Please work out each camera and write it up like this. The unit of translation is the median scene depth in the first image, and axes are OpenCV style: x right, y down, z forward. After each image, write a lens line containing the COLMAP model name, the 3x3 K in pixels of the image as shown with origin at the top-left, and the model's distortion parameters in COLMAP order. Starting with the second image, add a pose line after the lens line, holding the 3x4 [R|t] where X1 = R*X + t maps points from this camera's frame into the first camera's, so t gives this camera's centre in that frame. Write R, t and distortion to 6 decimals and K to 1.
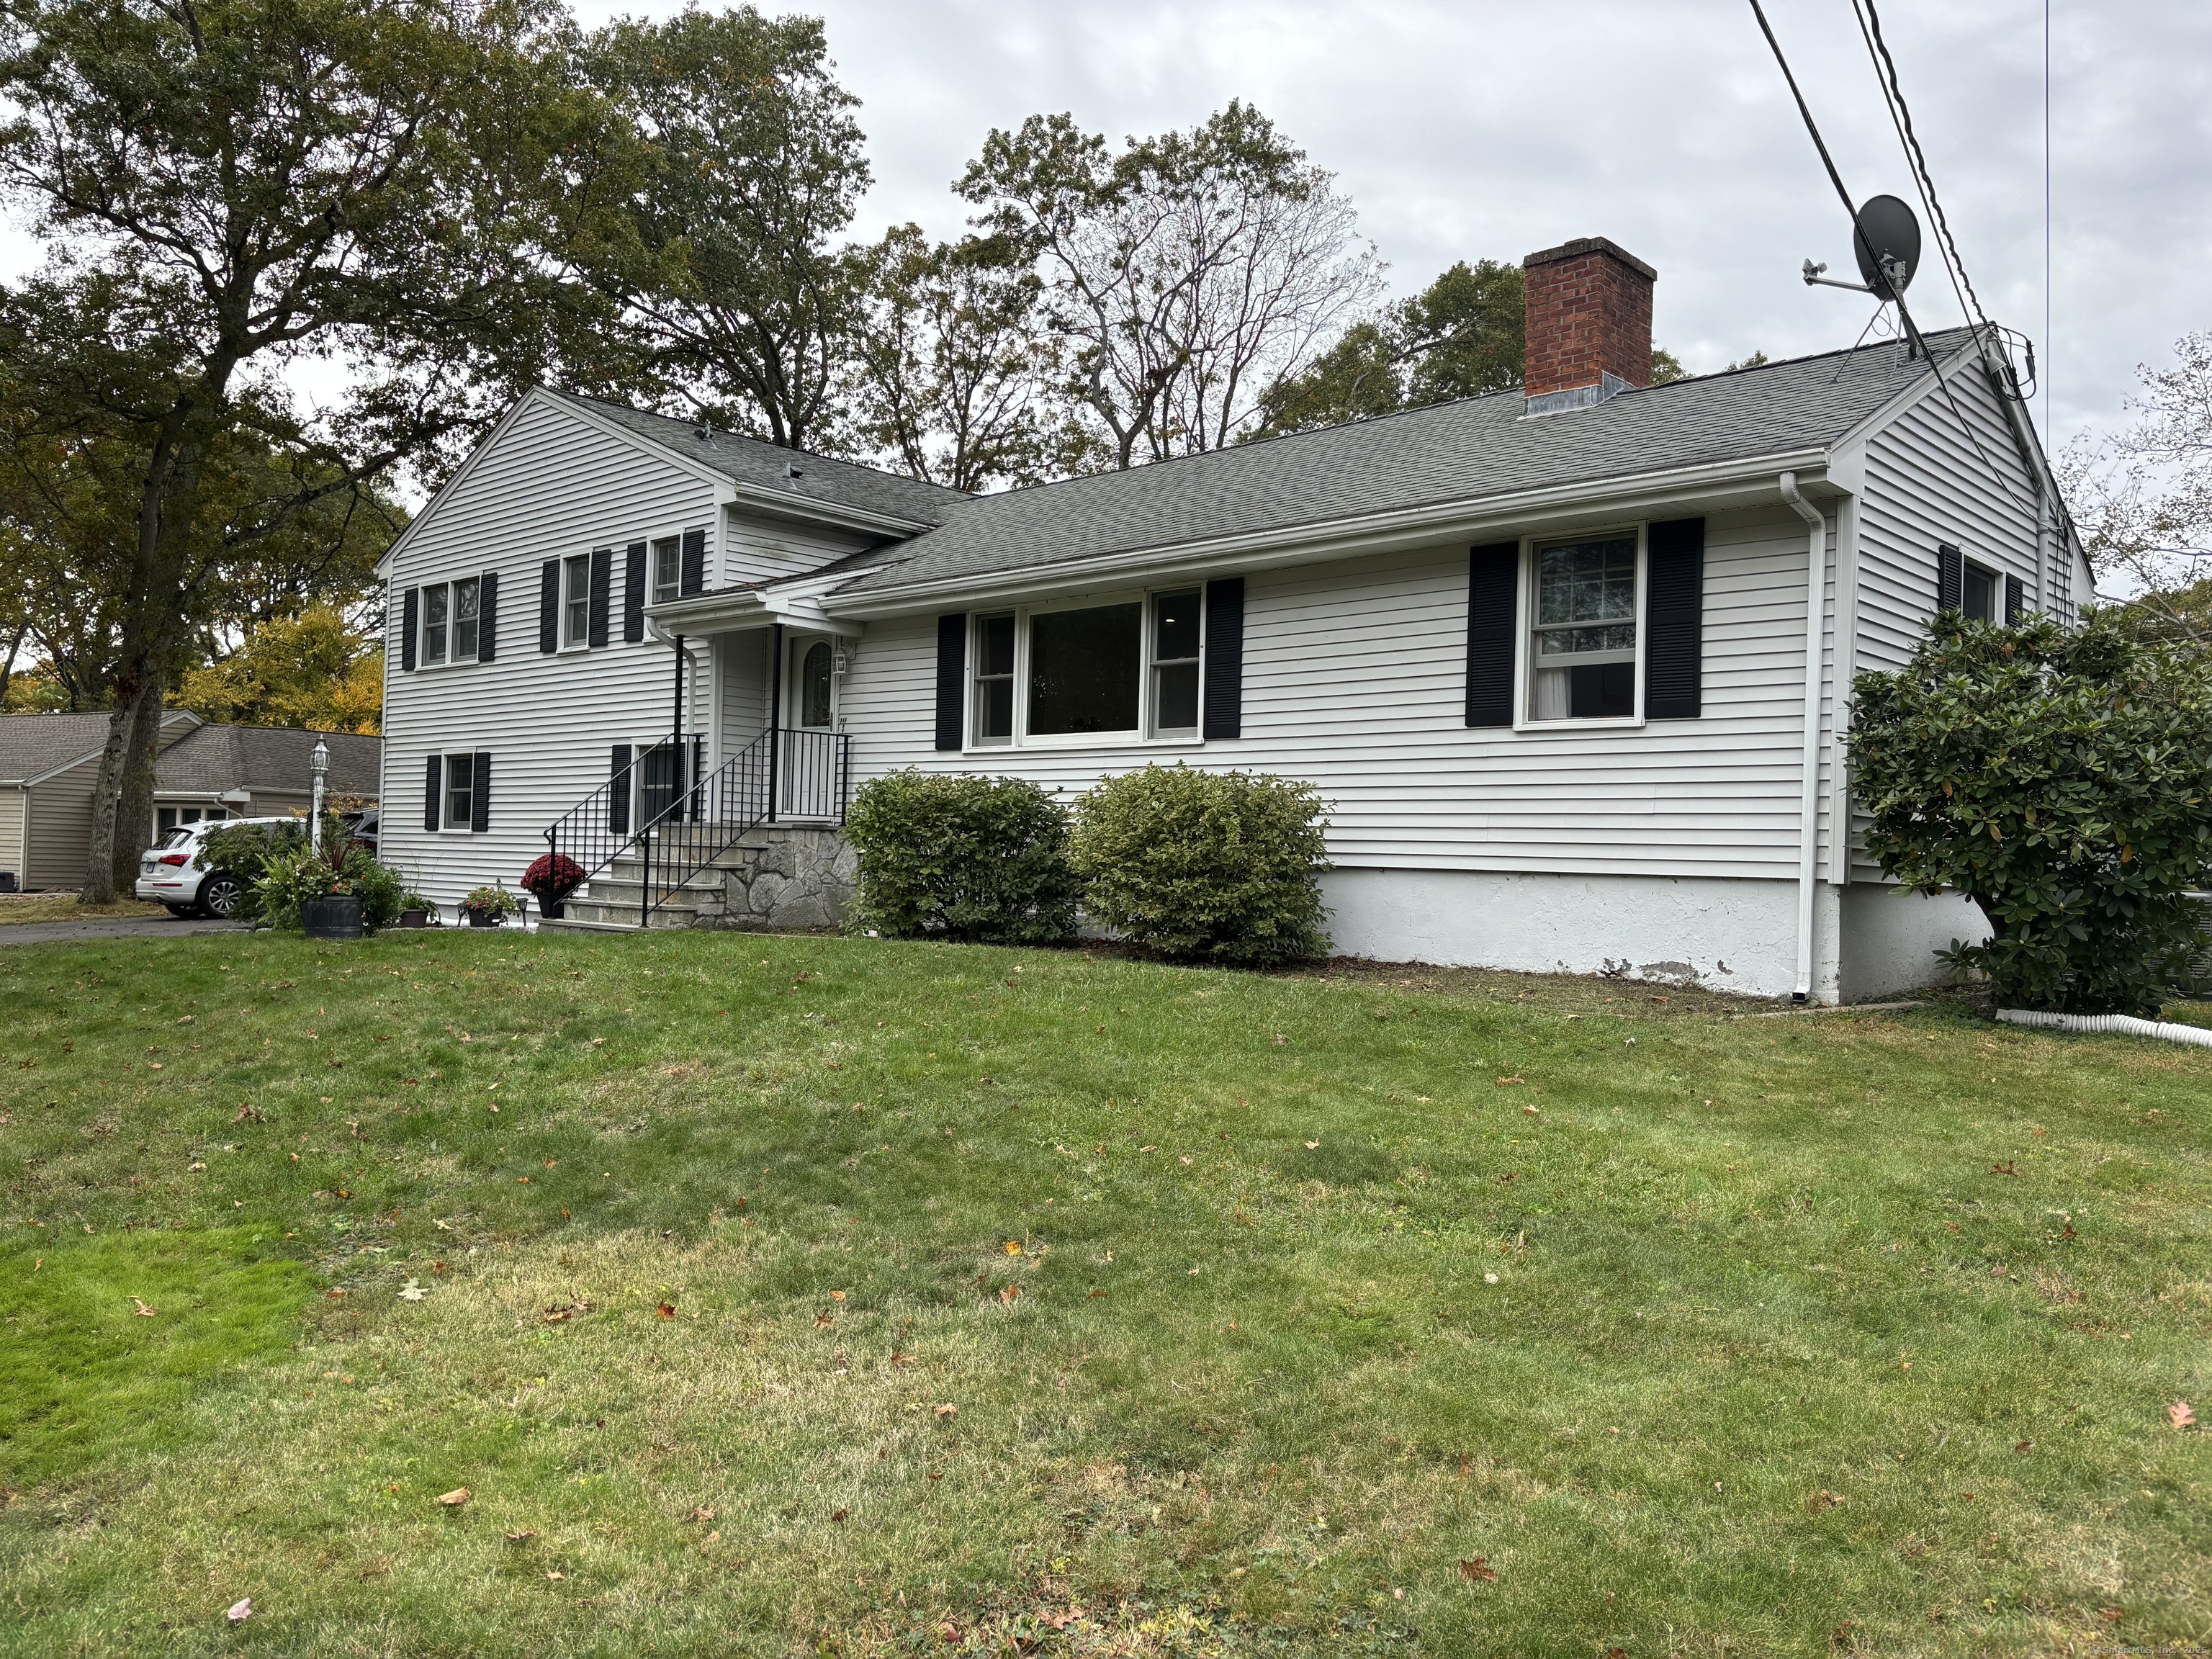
lens RADIAL K [[1659.3, 0, 1106.0], [0, 1659.3, 829.5], [0, 0, 1]] dist [0.059107, -0.093054]
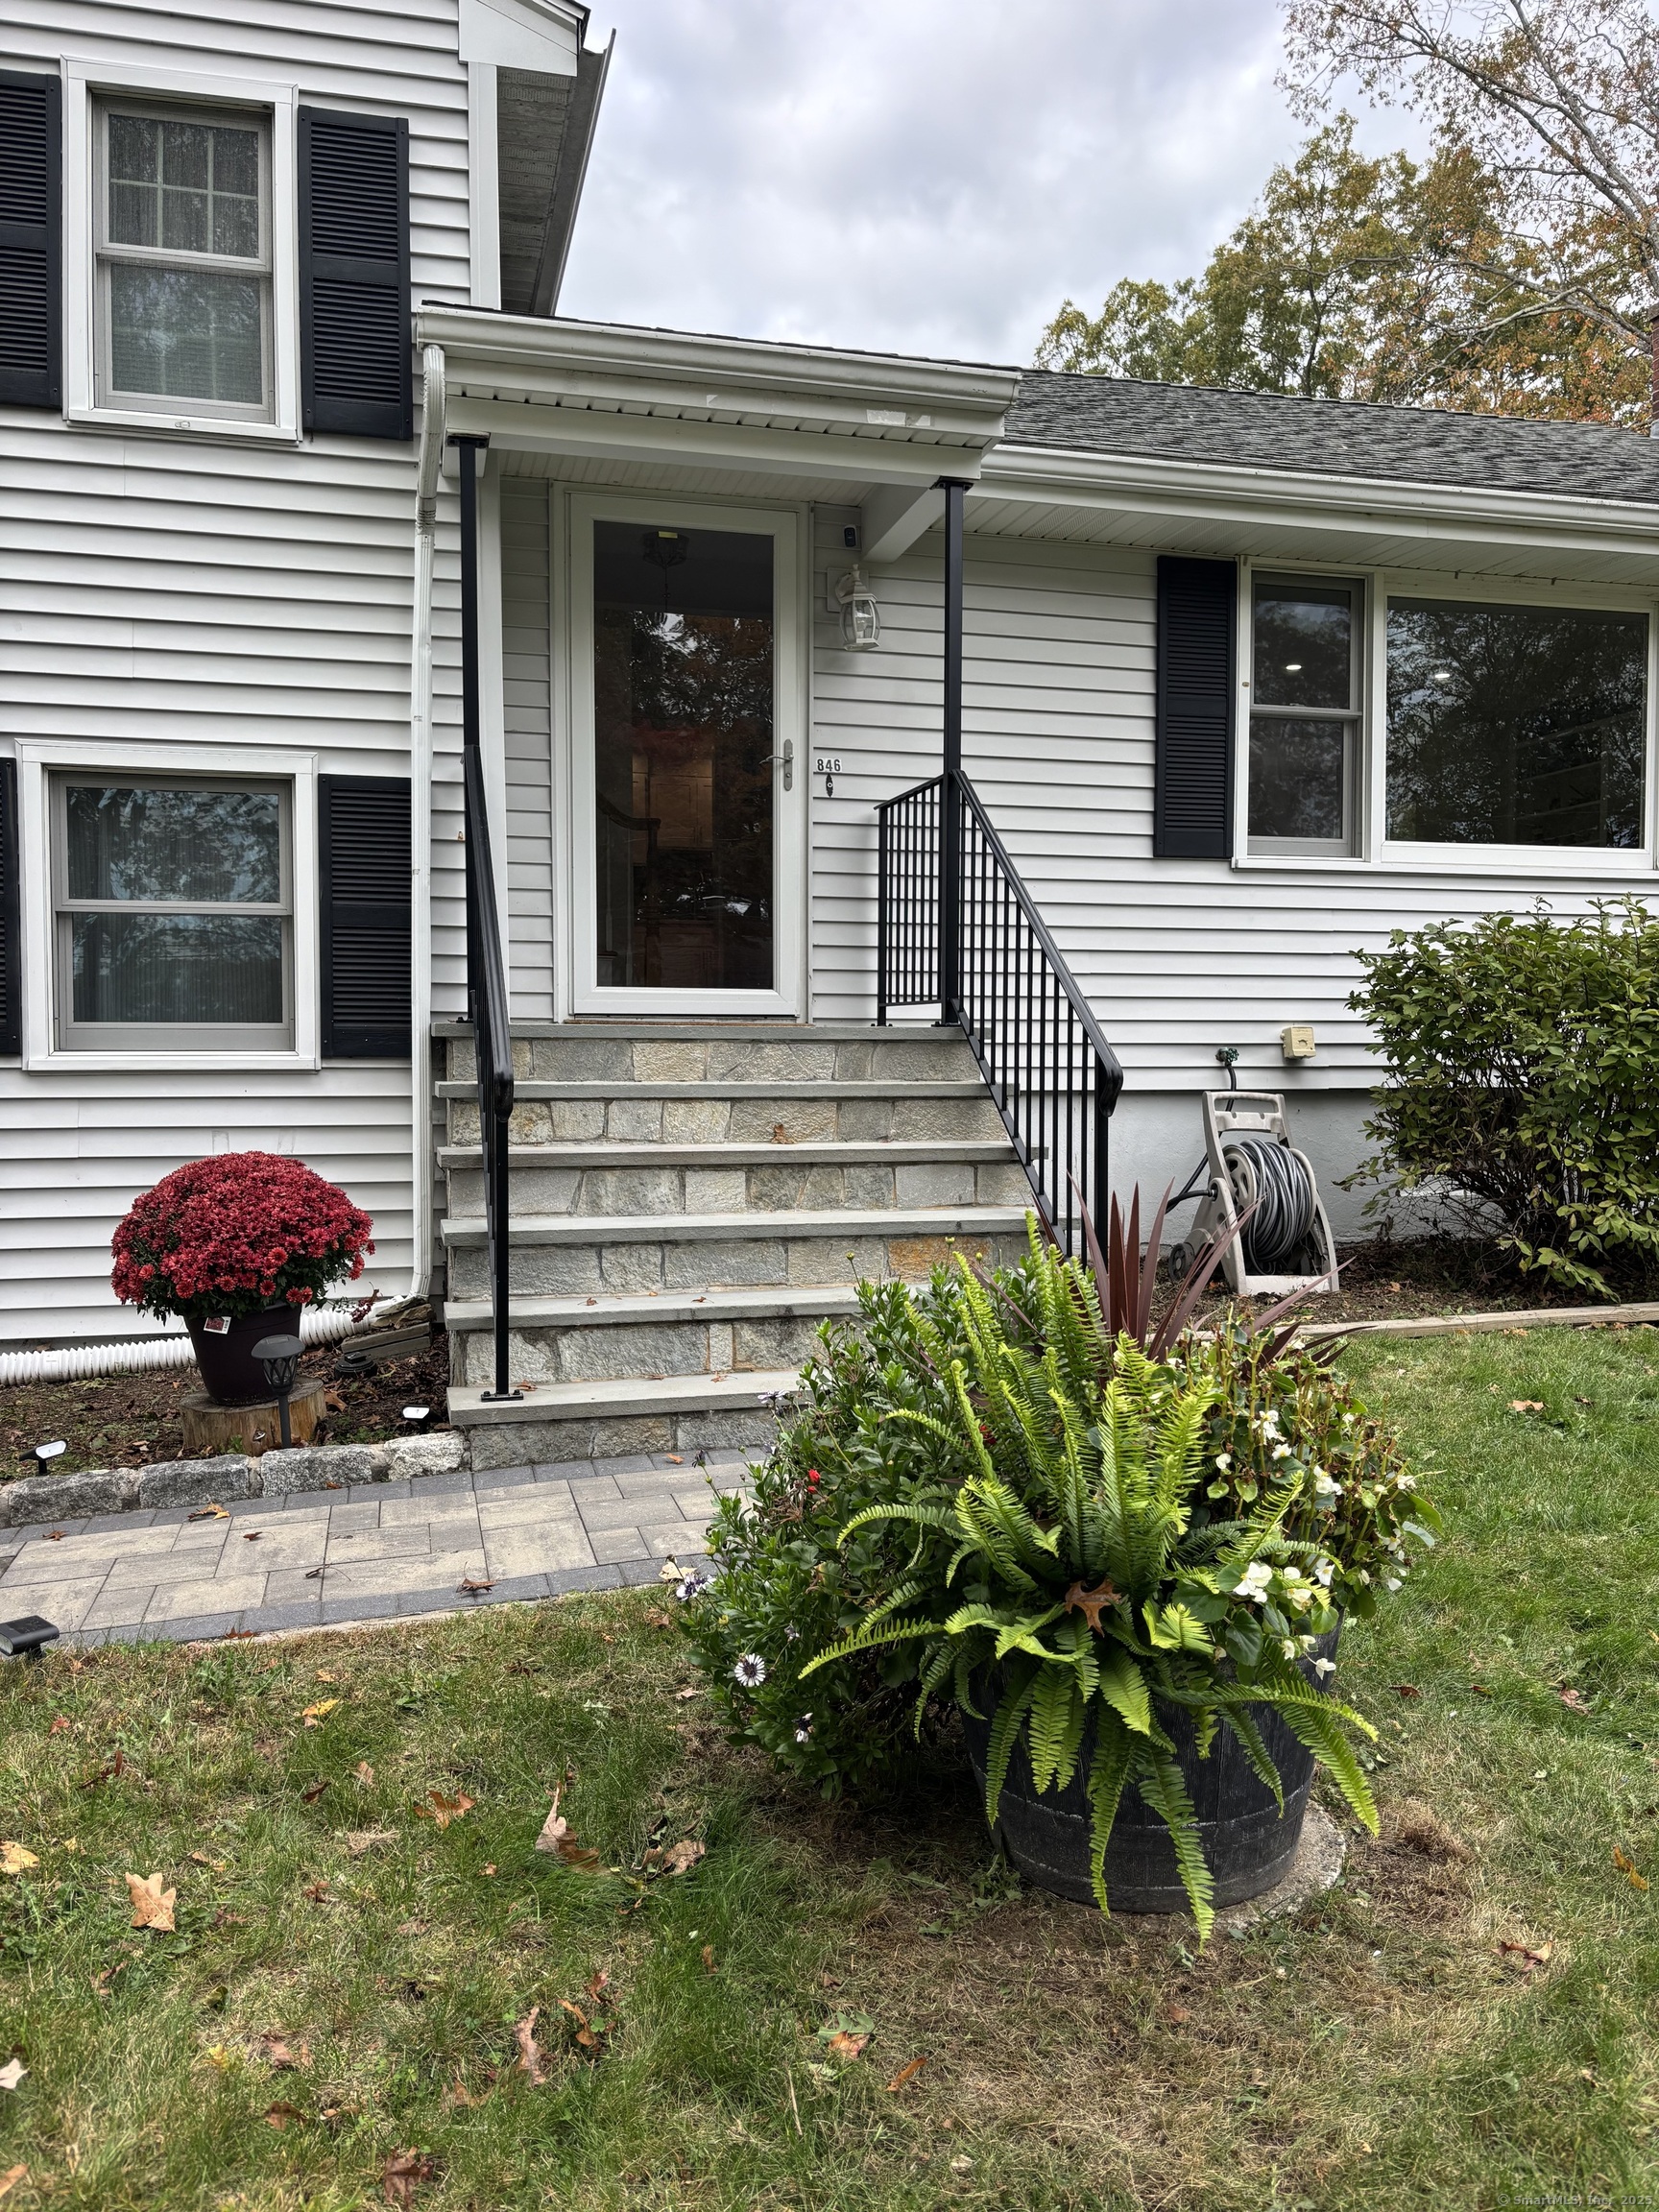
lens RADIAL K [[1659.3, 0, 814.3], [0, 1659.3, 1095.1], [0, 0, 1]] dist [0.059107, -0.093054]
pose [[0.534668, -0.053552, 0.843363, -0.615490], [-0.001843, 0.997914, 0.064534, -0.013962], [-0.845060, -0.036058, 0.533454, 0.953885]]
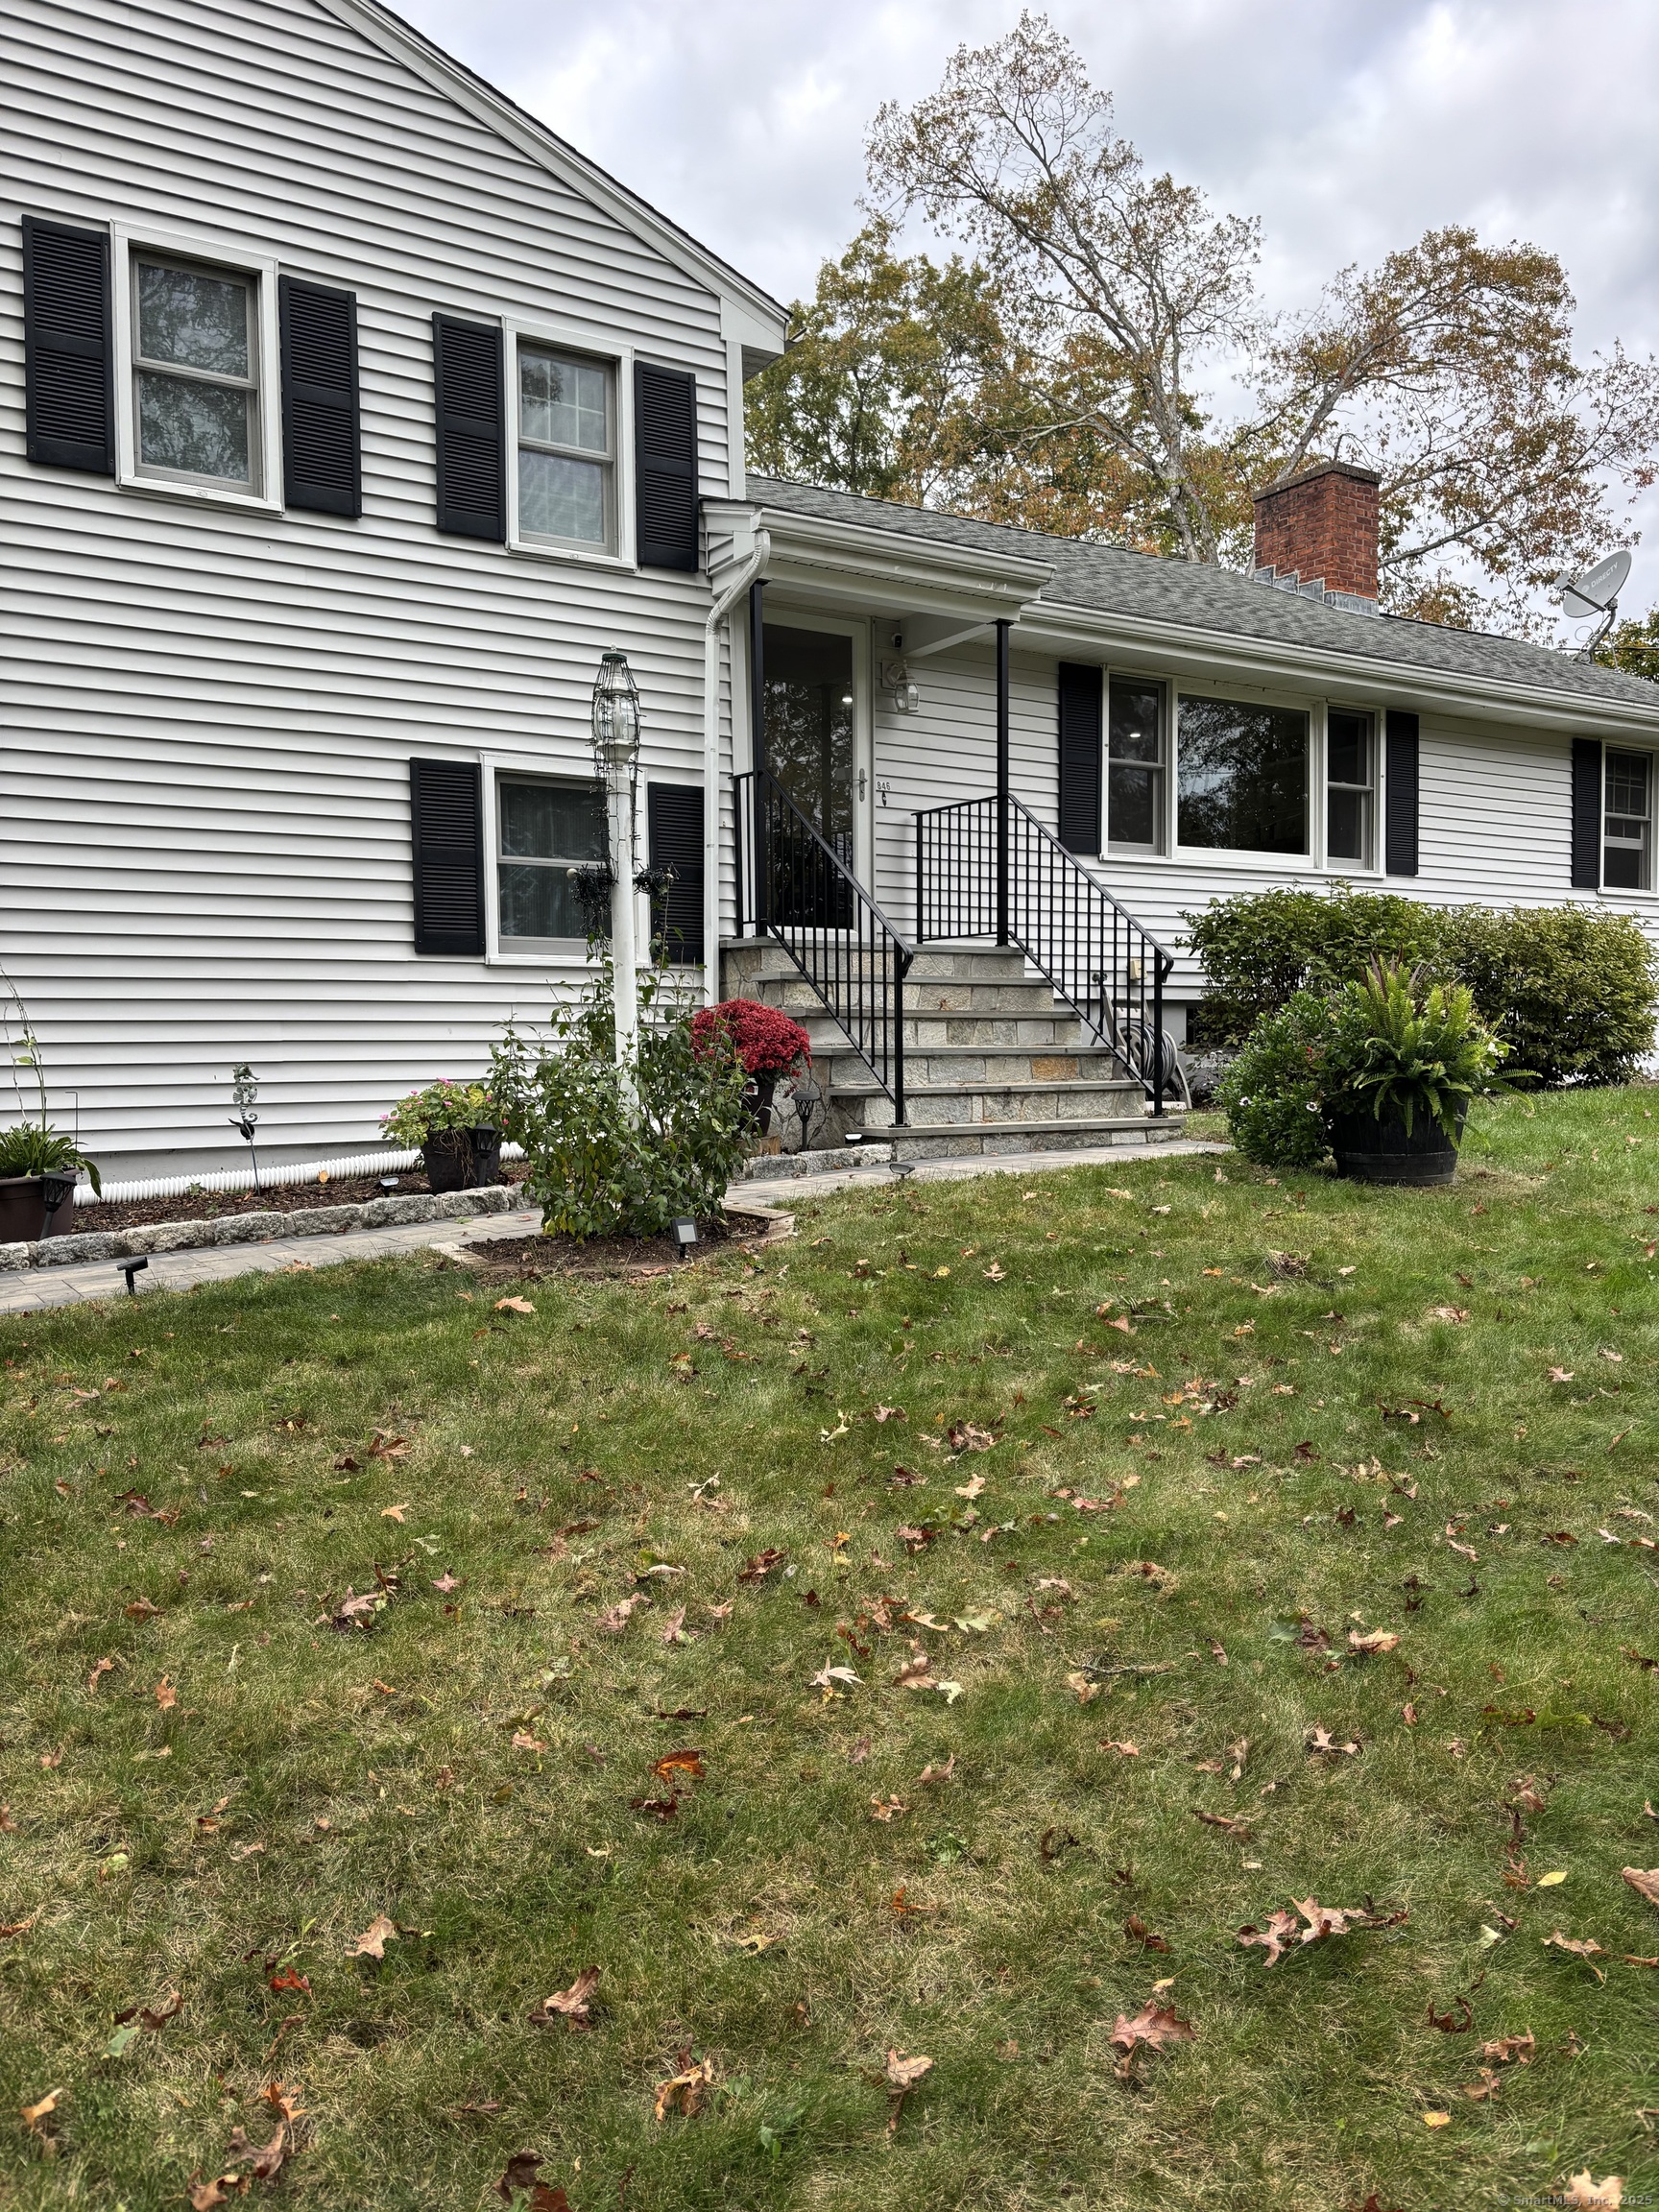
lens RADIAL K [[1692.0, 0, 829.5], [0, 1692.0, 1106.0], [0, 0, 1]] dist [0.033362, -0.057281]
pose [[0.240983, -0.057282, 0.968837, -0.960448], [-0.002567, 0.998216, 0.059657, 0.020753], [-0.970526, -0.016864, 0.240406, 1.050563]]
